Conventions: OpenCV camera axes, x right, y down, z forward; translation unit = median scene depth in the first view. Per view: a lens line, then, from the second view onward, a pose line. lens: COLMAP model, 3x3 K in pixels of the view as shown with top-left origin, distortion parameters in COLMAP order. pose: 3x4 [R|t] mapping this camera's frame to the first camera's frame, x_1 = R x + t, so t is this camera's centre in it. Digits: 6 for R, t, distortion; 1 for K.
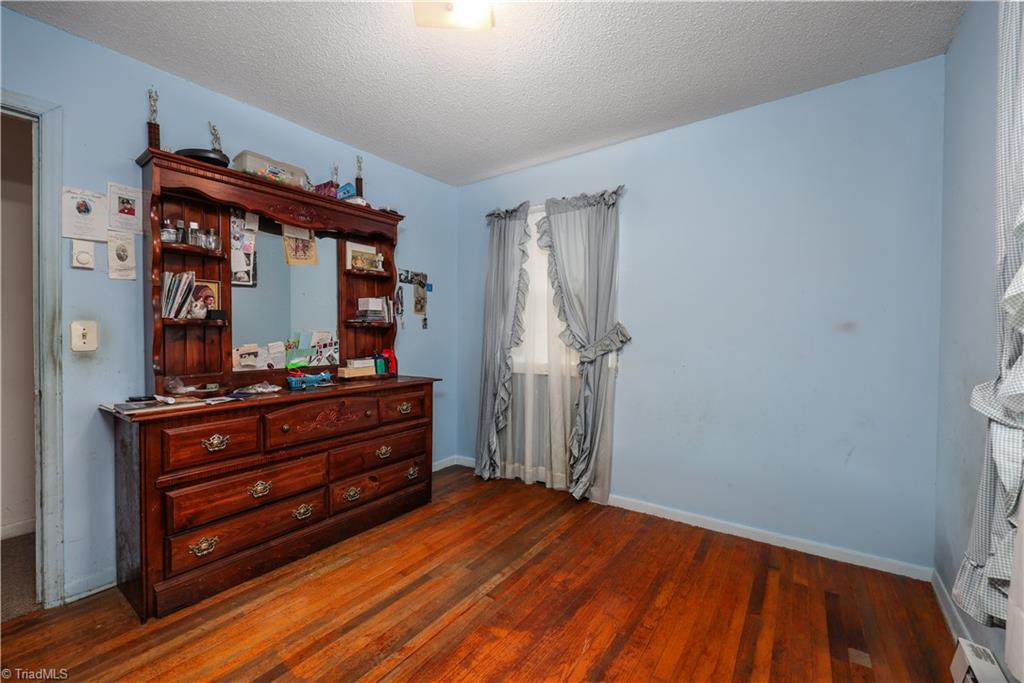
lens RADIAL K [[409.1, 0, 515.8], [0, 409.1, 335.0], [0, 0, 1]] dist [-0.000476, 0.000014]
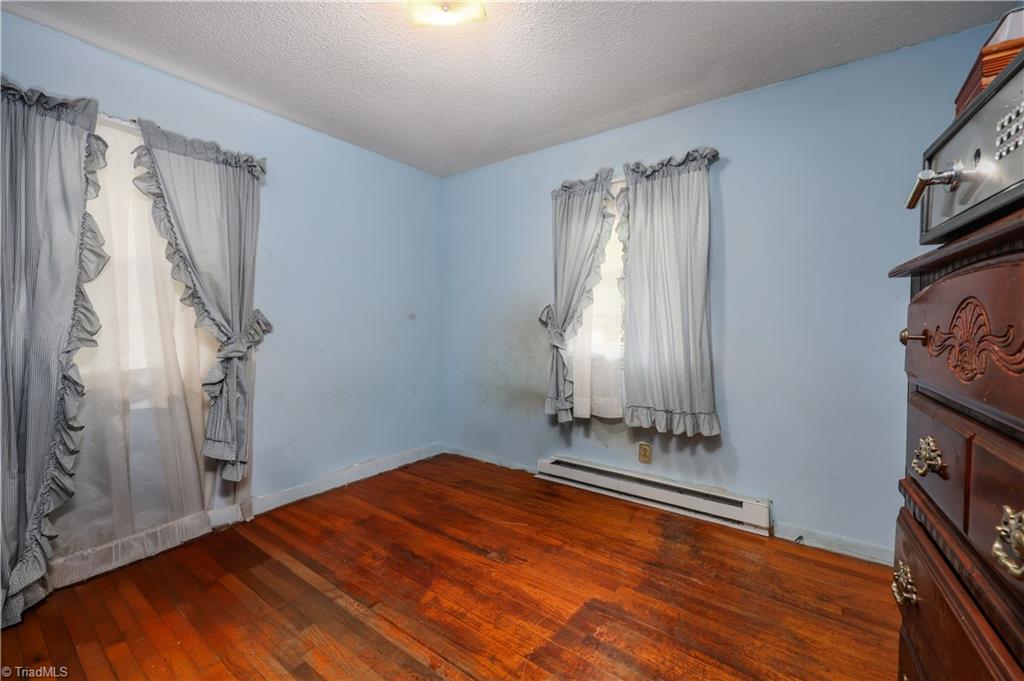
lens RADIAL K [[419.4, 0, 512.0], [0, 419.4, 327.9], [0, 0, 1]] dist [-0.000112, -0.000012]
pose [[0.007557, -0.019143, 0.999788, -0.666235], [0.014231, 0.999718, 0.019034, -0.001077], [-0.999870, 0.014084, 0.007827, 0.447835]]
